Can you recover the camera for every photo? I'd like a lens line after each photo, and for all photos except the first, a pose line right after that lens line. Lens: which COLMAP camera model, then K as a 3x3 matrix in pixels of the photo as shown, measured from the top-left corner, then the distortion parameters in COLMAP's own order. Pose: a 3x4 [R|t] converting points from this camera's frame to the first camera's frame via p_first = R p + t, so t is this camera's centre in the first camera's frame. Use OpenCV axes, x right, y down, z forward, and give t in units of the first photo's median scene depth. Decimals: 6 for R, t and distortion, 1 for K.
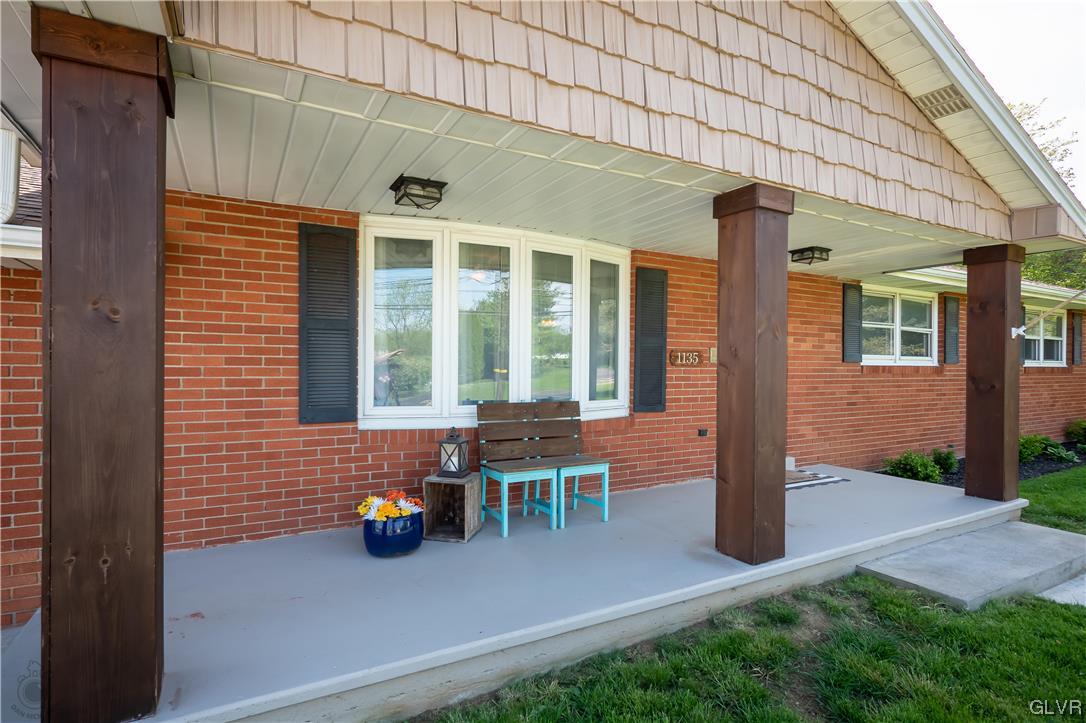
lens RADIAL K [[601.0, 0, 638.7], [0, 601.0, 374.7], [0, 0, 1]] dist [0.000634, 0.000089]
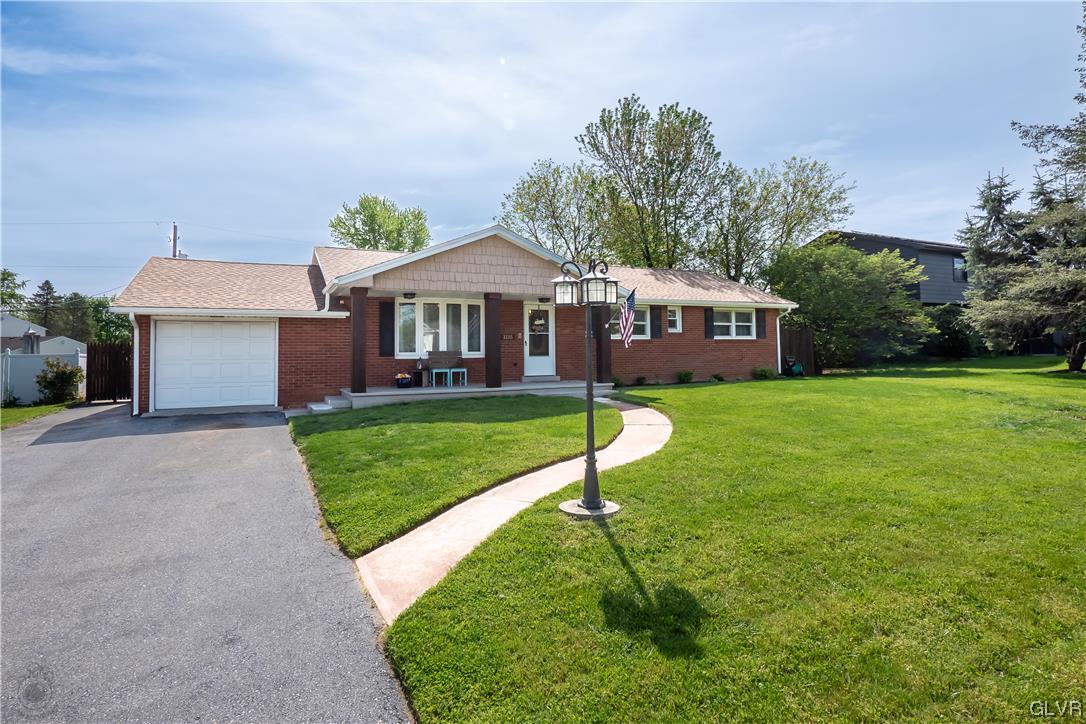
lens RADIAL K [[490.2, 0, 542.1], [0, 490.2, 344.2], [0, 0, 1]] dist [0.001555, 0.000147]
pose [[0.990916, -0.015102, -0.133630, 0.786535], [0.011874, 0.999619, -0.024922, 0.091007], [0.133955, 0.023109, 0.990718, -1.761812]]
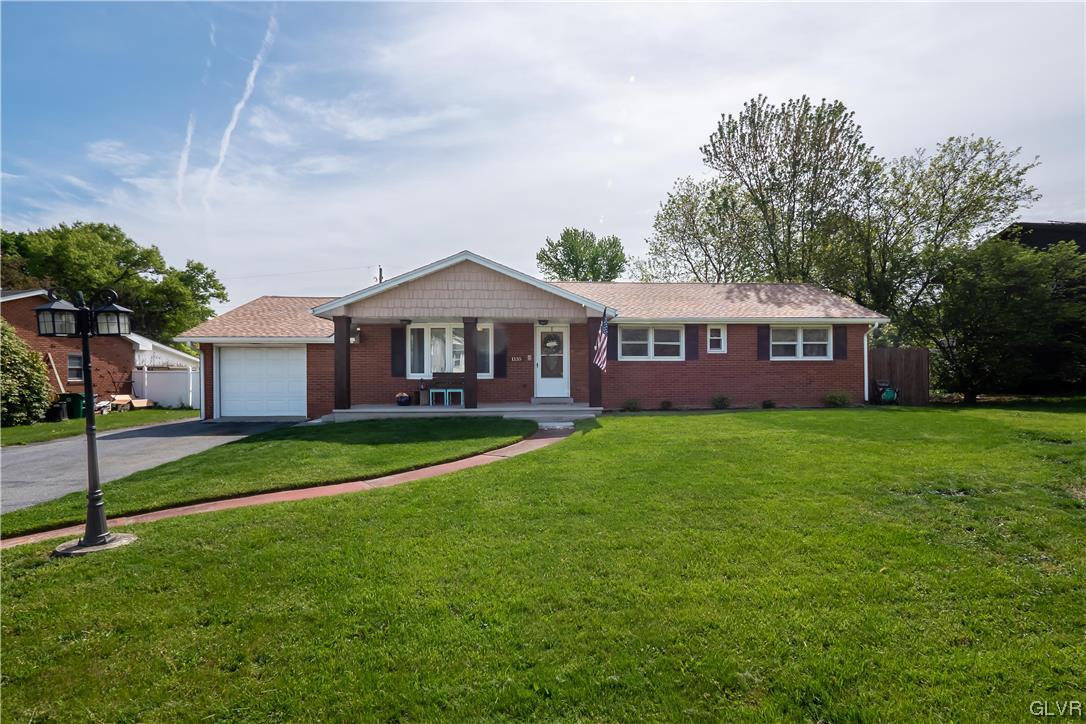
lens RADIAL K [[470.8, 0, 542.7], [0, 470.8, 372.6], [0, 0, 1]] dist [-0.001778, -0.000266]
pose [[0.895485, -0.007756, -0.445025, 1.726763], [0.002877, 0.999928, -0.011639, 0.089905], [0.445083, 0.009142, 0.895443, -1.361195]]
